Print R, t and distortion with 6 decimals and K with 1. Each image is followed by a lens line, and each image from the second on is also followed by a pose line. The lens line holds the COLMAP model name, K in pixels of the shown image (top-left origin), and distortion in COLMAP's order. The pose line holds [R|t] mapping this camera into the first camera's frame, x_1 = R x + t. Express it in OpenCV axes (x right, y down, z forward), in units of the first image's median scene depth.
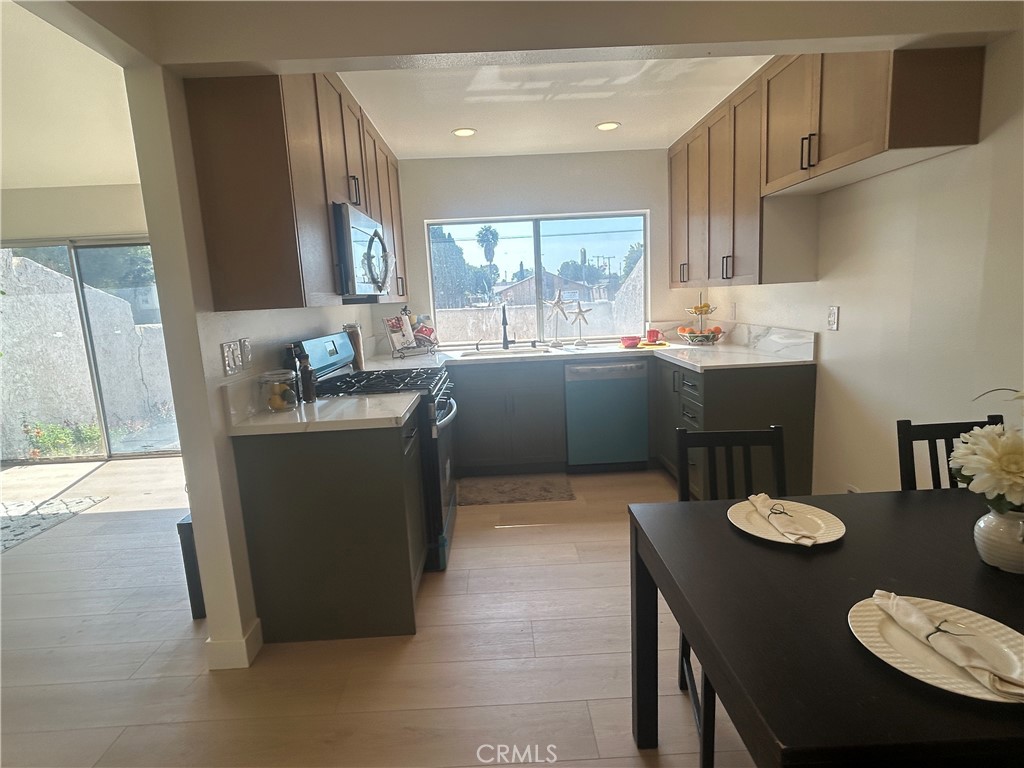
lens RADIAL K [[536.8, 0, 510.4], [0, 536.8, 387.3], [0, 0, 1]] dist [-0.003983, 0.003510]
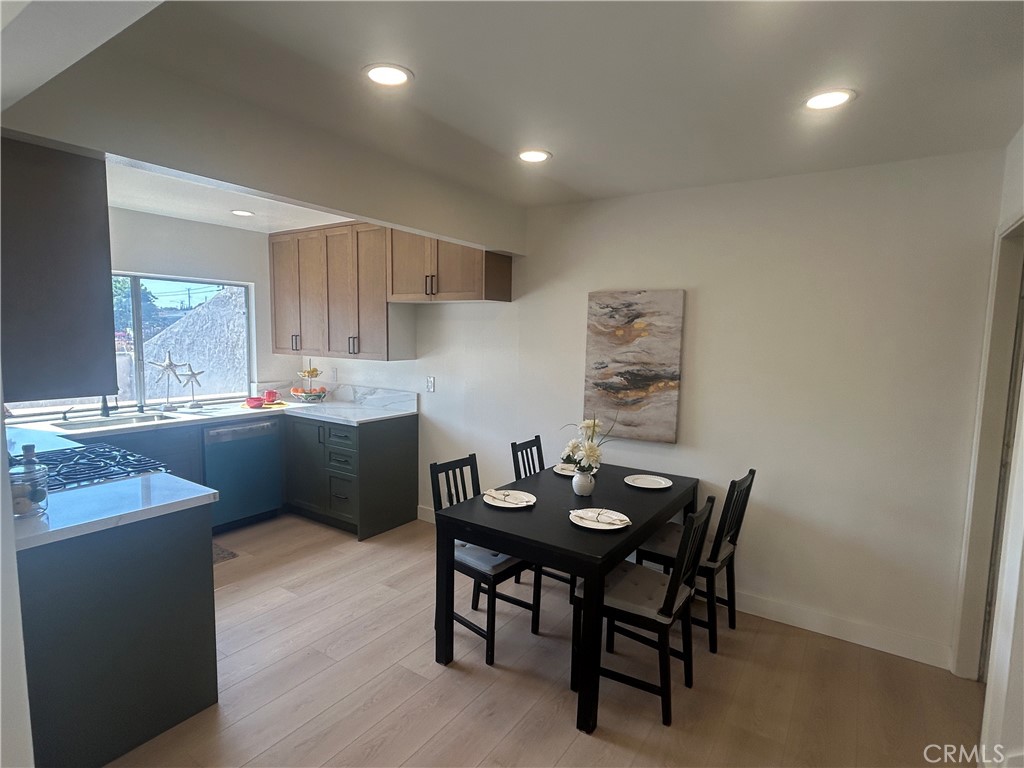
lens RADIAL K [[536.8, 0, 512.8], [0, 536.8, 384.3], [0, 0, 1]] dist [-0.003983, 0.003510]
pose [[0.575624, -0.016970, 0.817539, -0.394561], [0.088274, 0.995232, -0.041495, -0.031733], [-0.812936, 0.096053, 0.574377, -0.066377]]
